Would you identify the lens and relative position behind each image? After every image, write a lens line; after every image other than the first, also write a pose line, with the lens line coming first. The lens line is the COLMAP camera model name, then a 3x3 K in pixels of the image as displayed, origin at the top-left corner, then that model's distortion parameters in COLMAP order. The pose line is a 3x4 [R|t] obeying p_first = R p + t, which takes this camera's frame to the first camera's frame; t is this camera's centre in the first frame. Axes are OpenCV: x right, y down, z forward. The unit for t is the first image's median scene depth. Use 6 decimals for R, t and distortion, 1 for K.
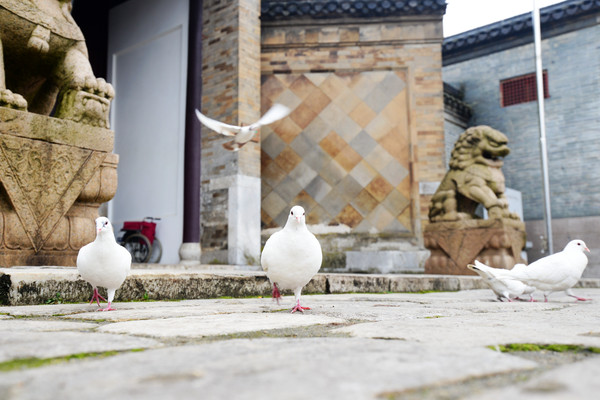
lens RADIAL K [[561.3, 0, 299.2], [0, 561.3, 212.8], [0, 0, 1]] dist [0.028909, -0.000727]
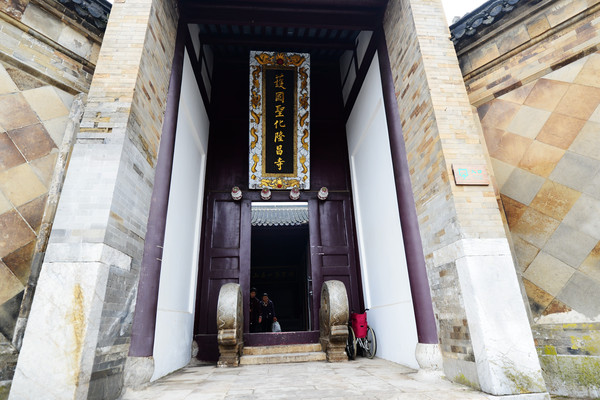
lens RADIAL K [[330.0, 0, 300.0], [0, 330.0, 200.0], [0, 0, 1]] dist [-0.012894, -0.001382]
pose [[0.716765, -0.269225, -0.643246, 0.013894], [0.119917, 0.956309, -0.266632, -0.030146], [0.686926, 0.113976, 0.717734, 0.555244]]
